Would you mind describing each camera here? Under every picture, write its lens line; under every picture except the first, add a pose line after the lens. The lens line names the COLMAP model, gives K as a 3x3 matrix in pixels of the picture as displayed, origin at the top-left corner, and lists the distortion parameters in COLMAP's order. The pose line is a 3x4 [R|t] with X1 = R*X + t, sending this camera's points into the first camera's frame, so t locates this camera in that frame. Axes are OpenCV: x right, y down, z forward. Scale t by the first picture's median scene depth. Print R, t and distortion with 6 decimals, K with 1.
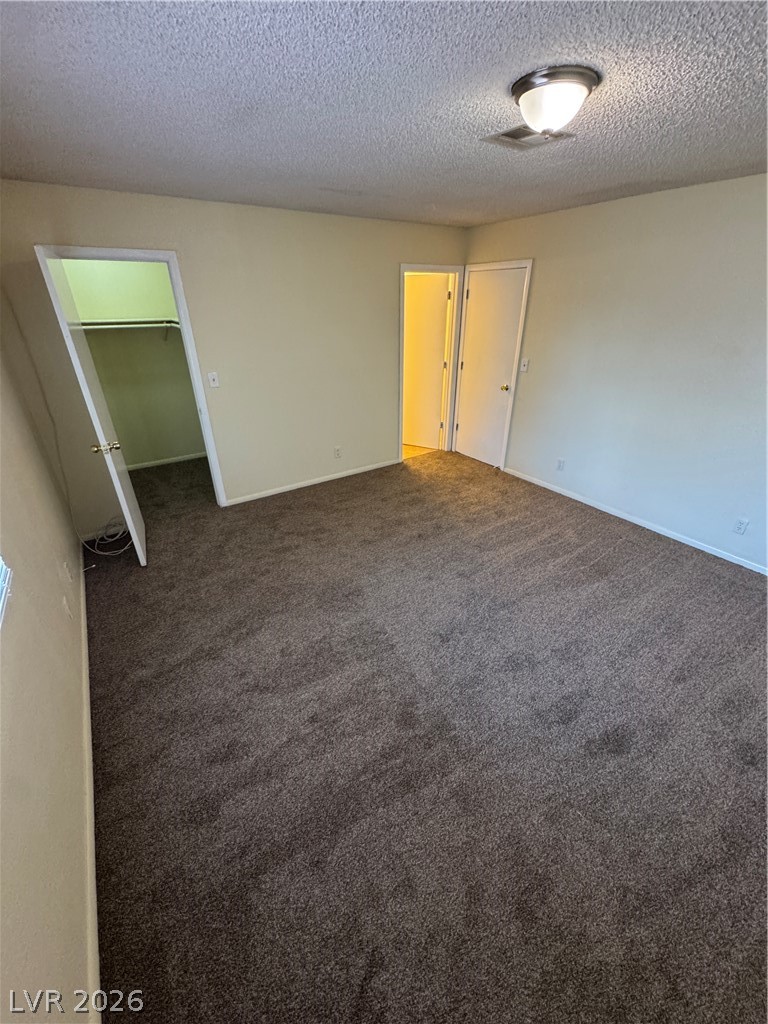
lens RADIAL K [[407.9, 0, 387.1], [0, 407.9, 512.6], [0, 0, 1]] dist [0.008865, -0.000107]
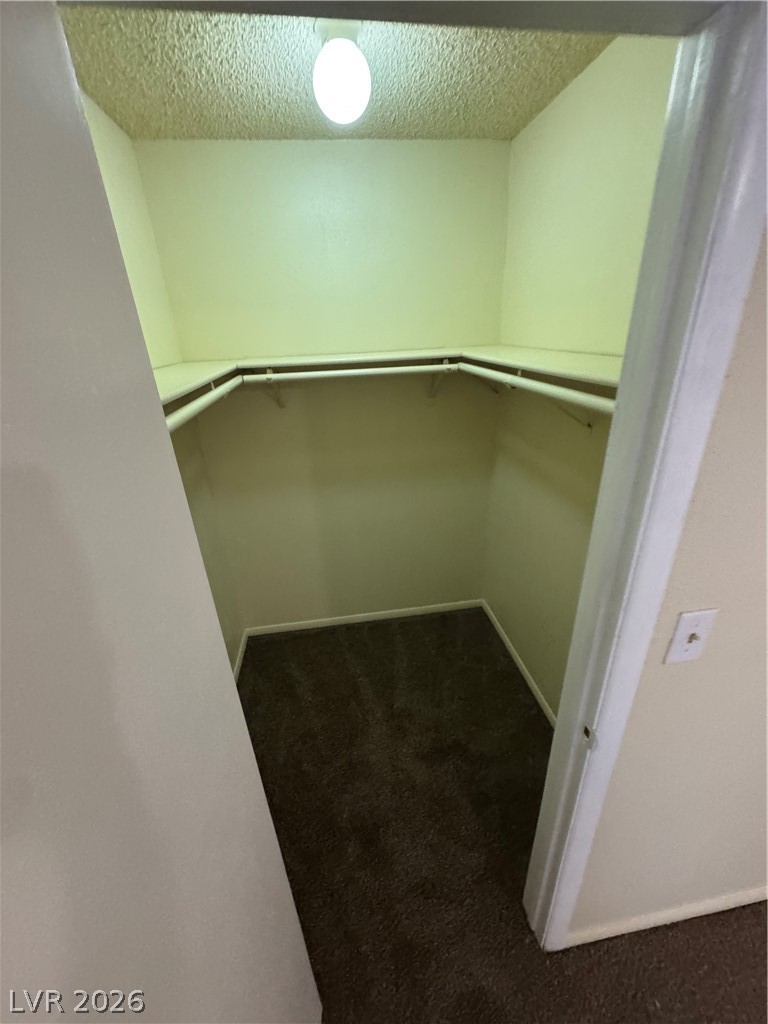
lens RADIAL K [[407.9, 0, 385.9], [0, 407.9, 510.6], [0, 0, 1]] dist [0.008865, -0.000107]
pose [[0.902135, 0.140752, -0.407850, -0.406901], [-0.156632, 0.987641, -0.005616, -0.301705], [0.402019, 0.068949, 0.913032, 0.606019]]
